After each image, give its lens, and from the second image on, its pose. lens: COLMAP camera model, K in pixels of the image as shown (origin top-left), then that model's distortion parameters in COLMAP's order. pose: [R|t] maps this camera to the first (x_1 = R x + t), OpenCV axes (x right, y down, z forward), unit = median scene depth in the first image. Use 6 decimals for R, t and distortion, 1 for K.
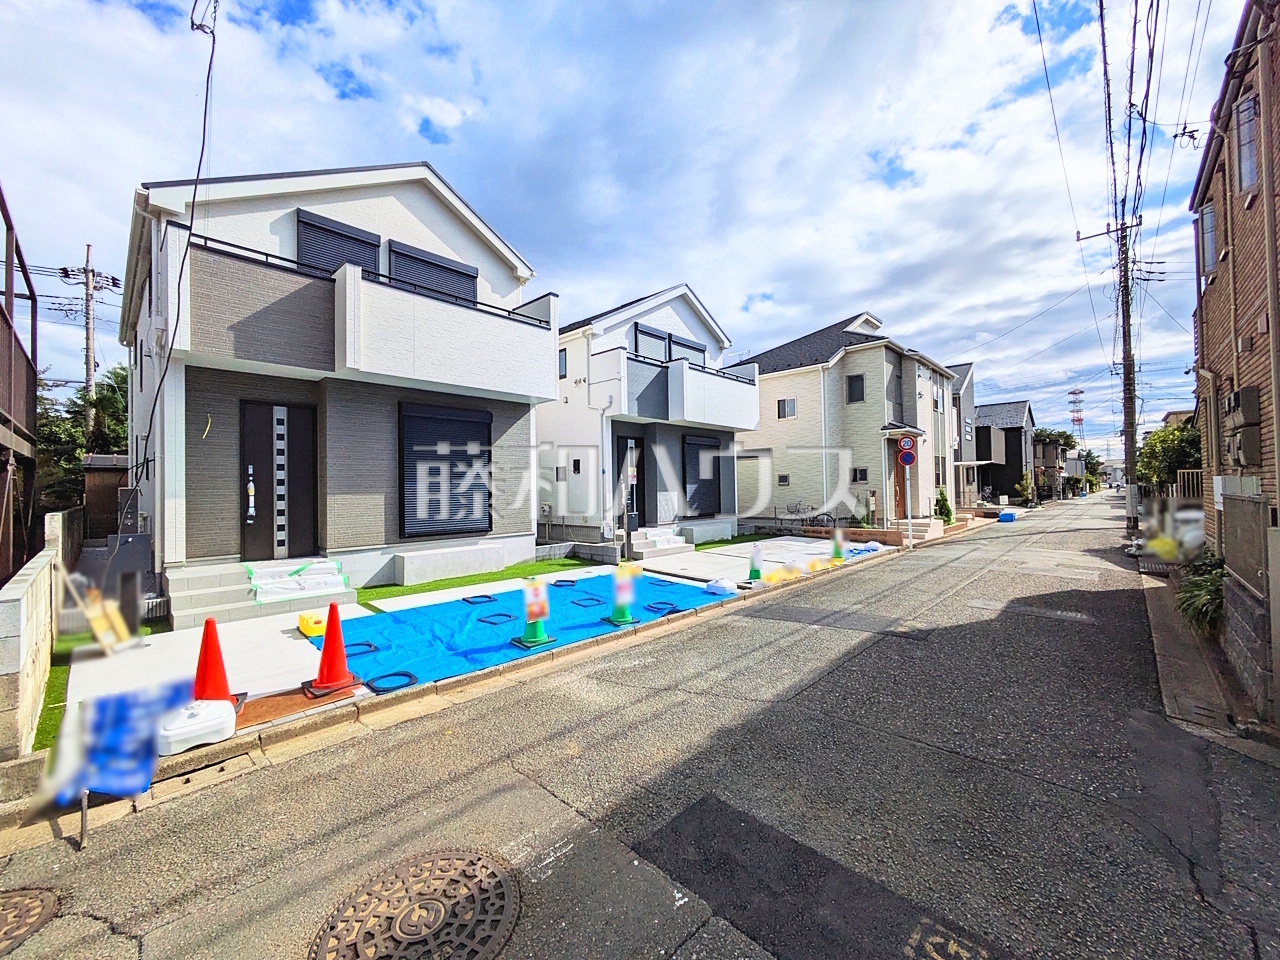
lens RADIAL K [[506.1, 0, 639.4], [0, 506.1, 476.1], [0, 0, 1]] dist [-0.000839, 0.001776]
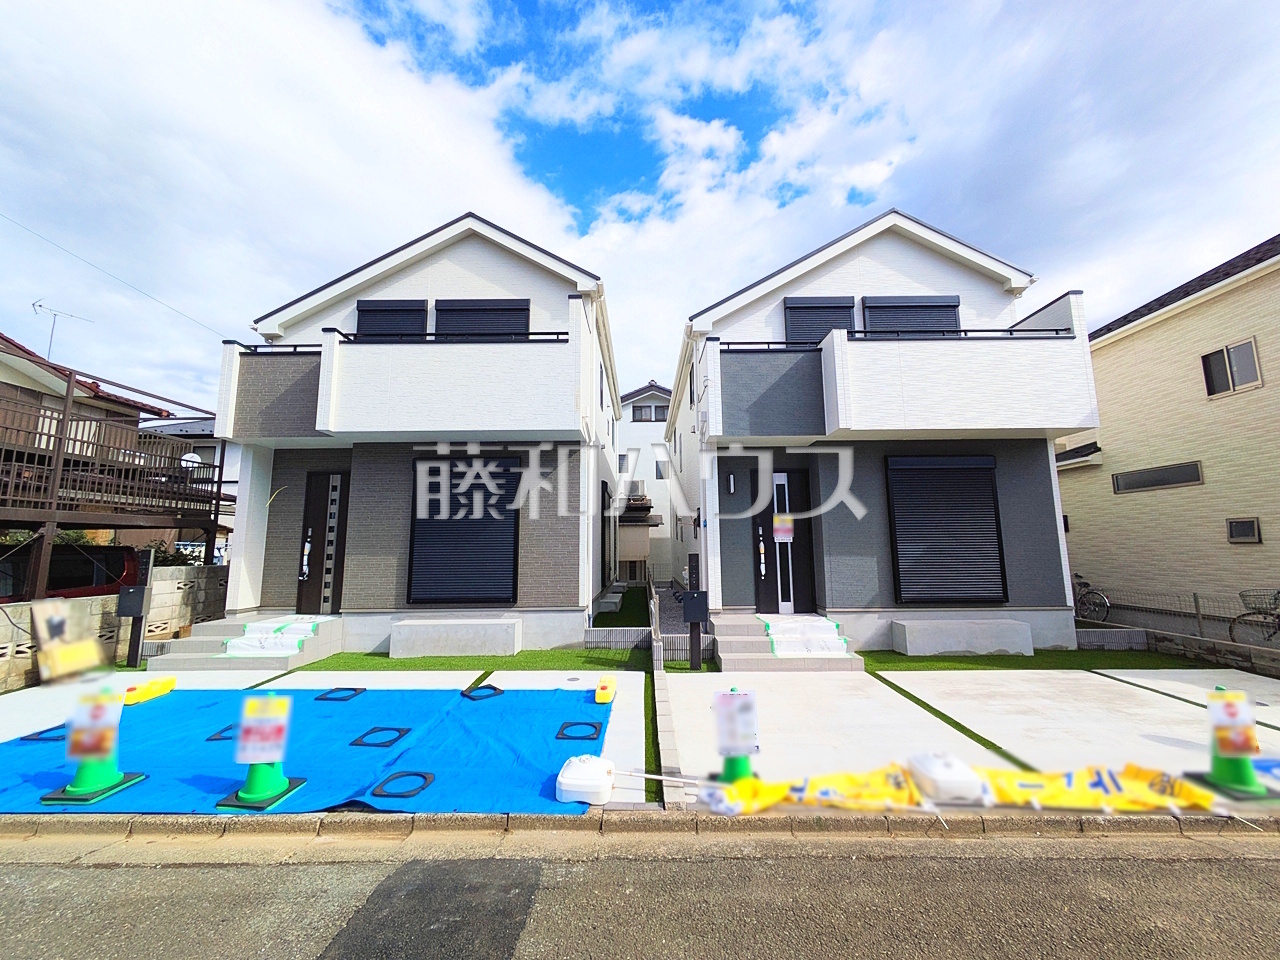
lens RADIAL K [[506.1, 0, 642.8], [0, 506.1, 480.7], [0, 0, 1]] dist [-0.000839, 0.001776]
pose [[0.683357, -0.083380, -0.725307, 0.540752], [0.016219, 0.994946, -0.099096, -0.002263], [0.729904, 0.055955, 0.681255, 0.697642]]
